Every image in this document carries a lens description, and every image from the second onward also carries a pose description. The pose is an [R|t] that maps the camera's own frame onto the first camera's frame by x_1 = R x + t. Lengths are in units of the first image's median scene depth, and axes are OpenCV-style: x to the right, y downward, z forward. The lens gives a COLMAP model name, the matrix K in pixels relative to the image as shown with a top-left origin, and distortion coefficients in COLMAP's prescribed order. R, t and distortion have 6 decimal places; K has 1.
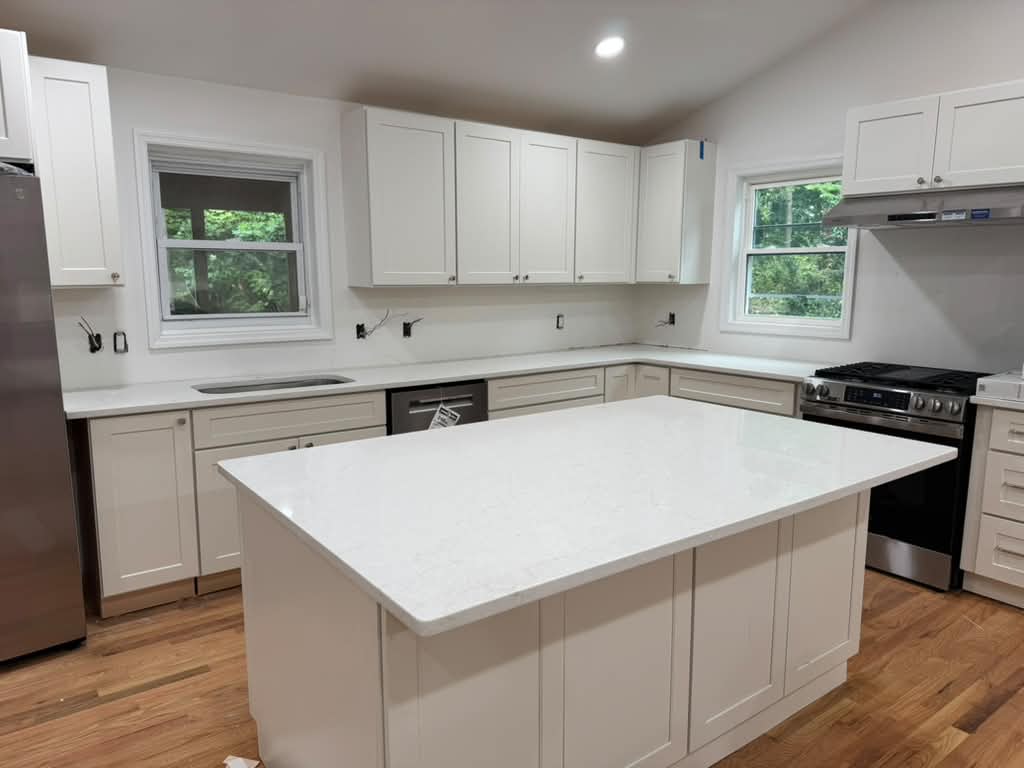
lens RADIAL K [[722.1, 0, 518.3], [0, 722.1, 383.1], [0, 0, 1]] dist [0.086559, -0.114048]
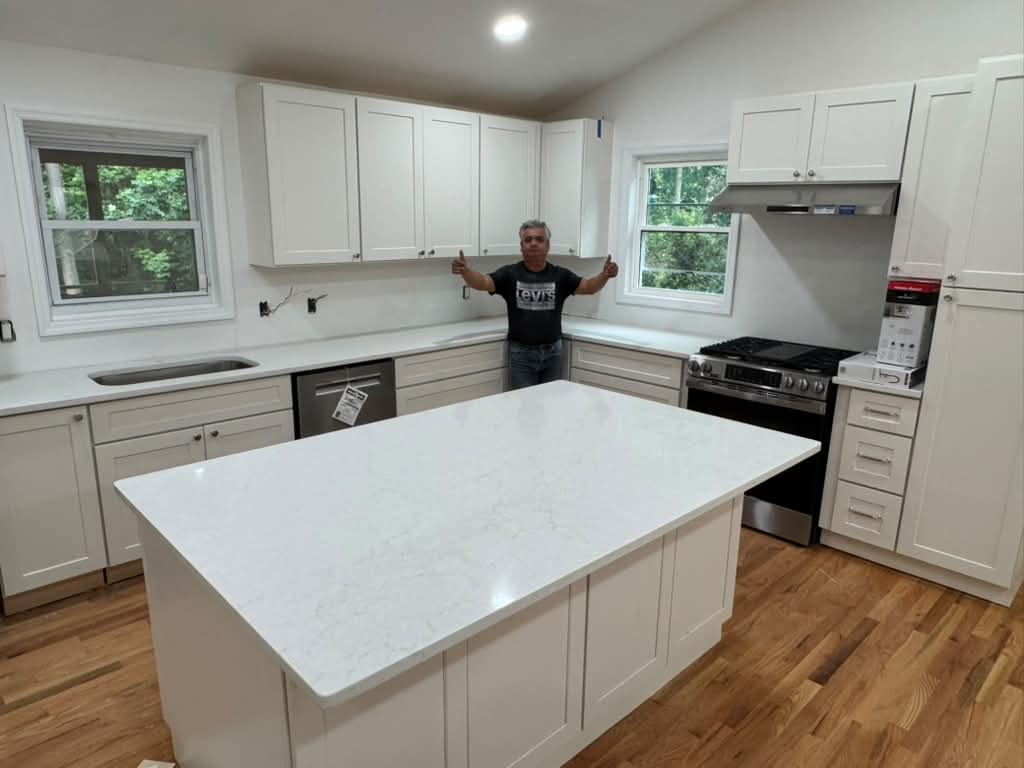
lens RADIAL K [[686.6, 0, 509.7], [0, 686.6, 385.7], [0, 0, 1]] dist [0.000533, 0.001995]
pose [[0.993123, -0.016611, 0.115887, 0.006632], [0.005951, 0.995765, 0.091737, -0.055614], [-0.116921, -0.090417, 0.989017, 0.020193]]
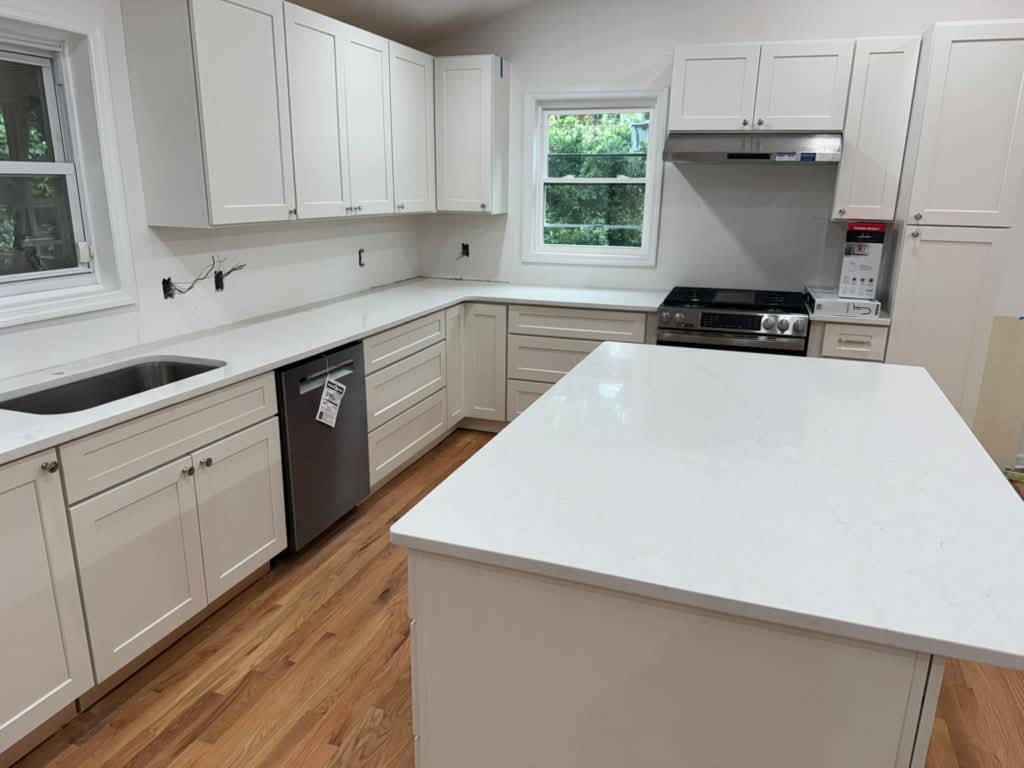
lens RADIAL K [[722.1, 0, 518.3], [0, 722.1, 383.1], [0, 0, 1]] dist [0.086559, -0.114048]
pose [[0.833398, -0.137053, 0.535411, -0.356428], [0.071920, 0.987421, 0.140809, -0.060561], [-0.547974, -0.078843, 0.832771, 0.212602]]
